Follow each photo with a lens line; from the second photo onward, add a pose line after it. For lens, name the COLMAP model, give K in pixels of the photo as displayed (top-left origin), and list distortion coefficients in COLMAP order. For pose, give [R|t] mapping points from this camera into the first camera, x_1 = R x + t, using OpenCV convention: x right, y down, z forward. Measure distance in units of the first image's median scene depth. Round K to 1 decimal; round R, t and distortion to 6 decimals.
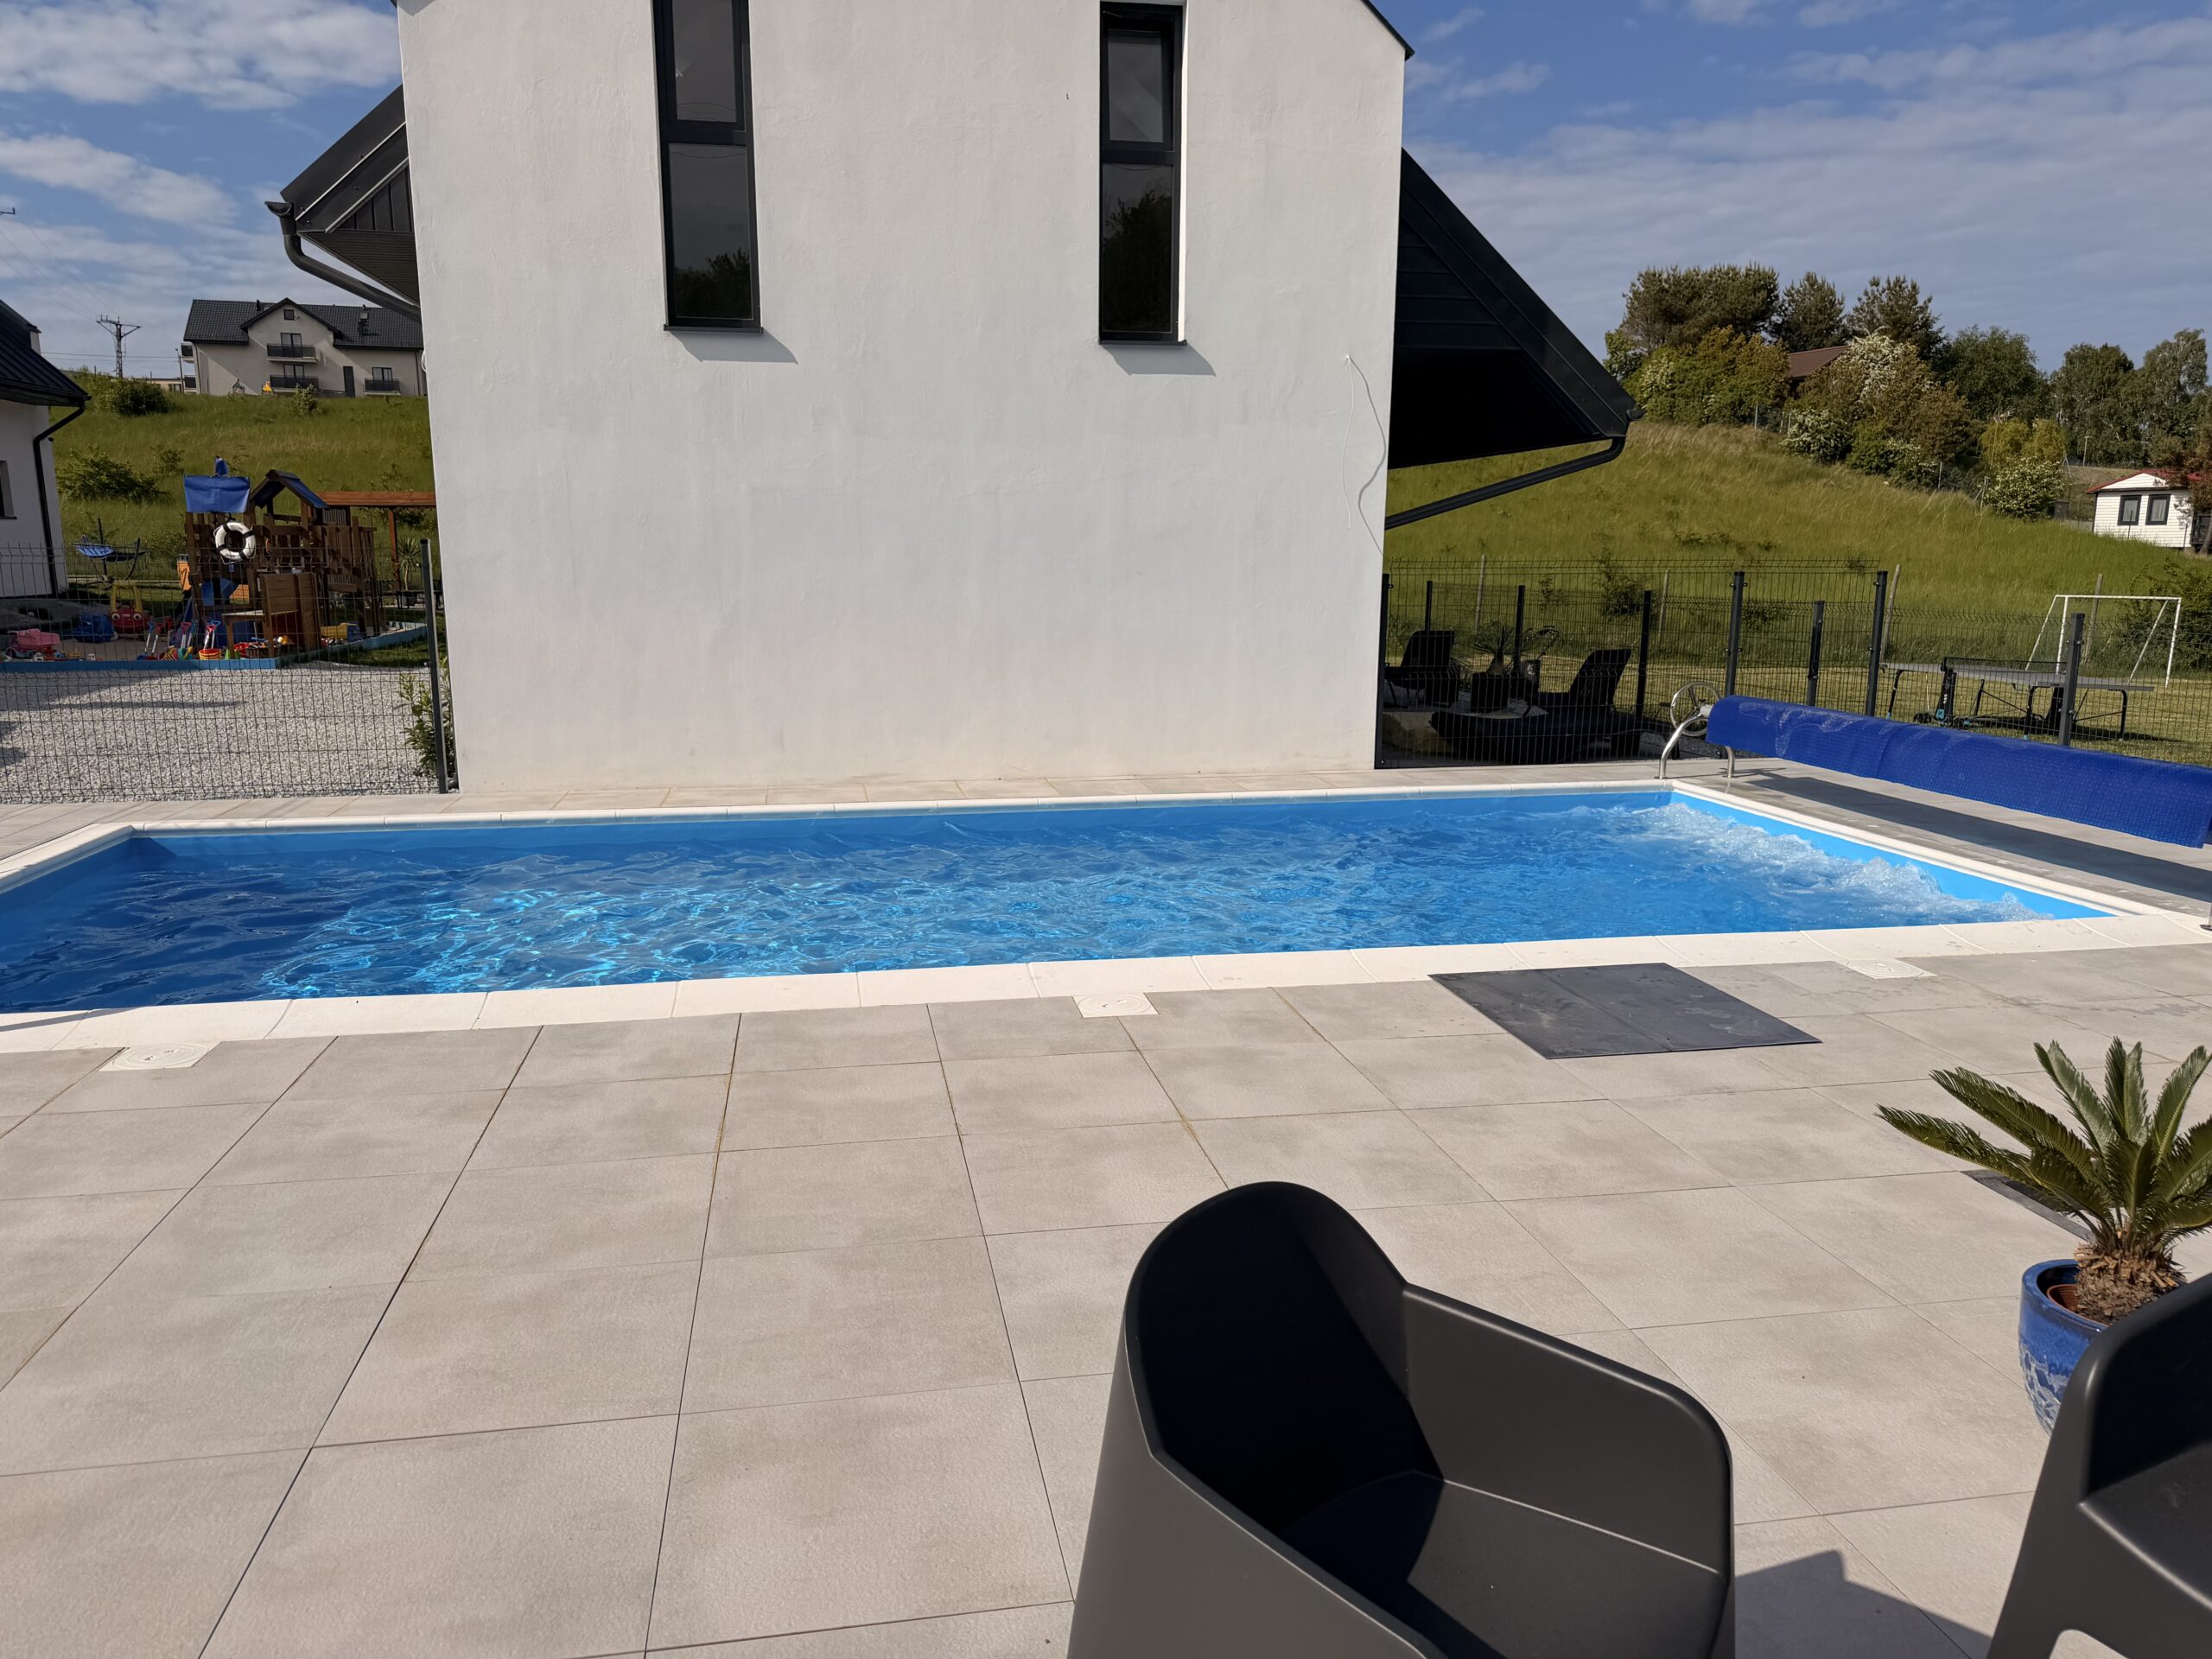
lens RADIAL K [[1506.4, 0, 1092.1], [0, 1506.4, 833.9], [0, 0, 1]] dist [0.004750, 0.001914]
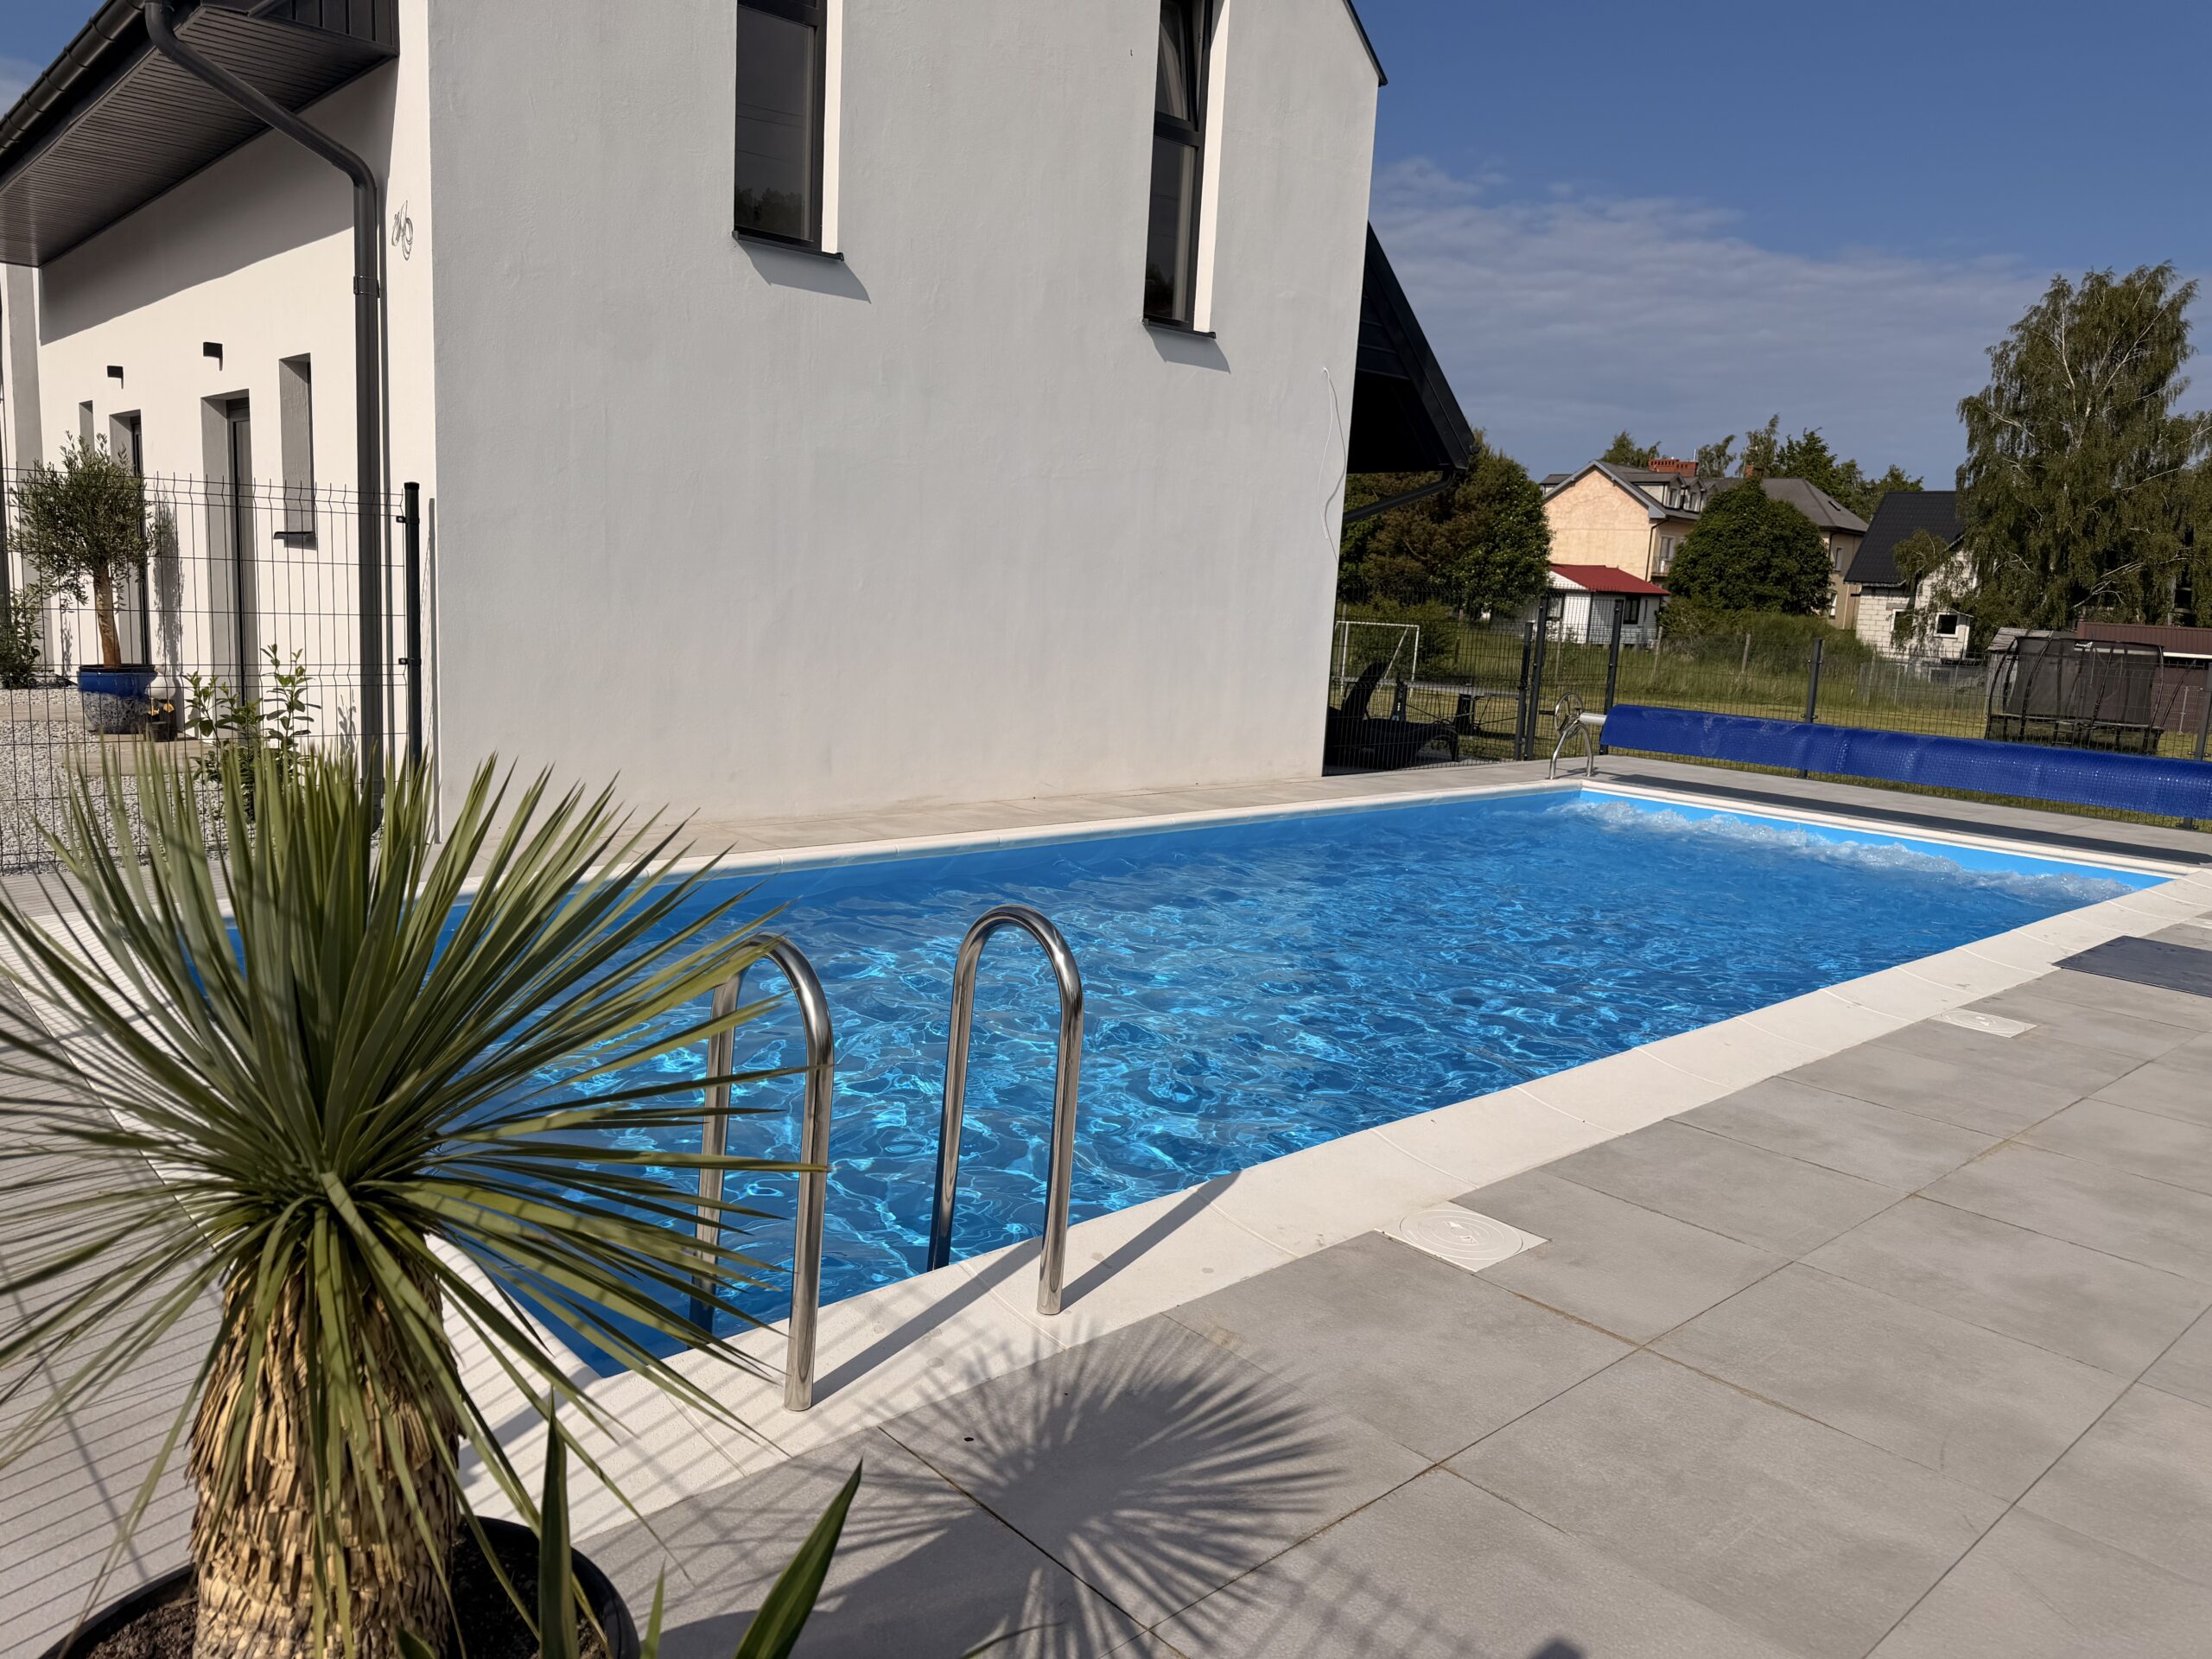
lens RADIAL K [[1506.4, 0, 1092.1], [0, 1506.4, 833.9], [0, 0, 1]] dist [0.004750, 0.001914]
pose [[0.859134, -0.043732, 0.509878, -0.951656], [0.043948, 0.998966, 0.011630, -0.045834], [-0.509860, 0.012416, 0.860168, 0.414950]]
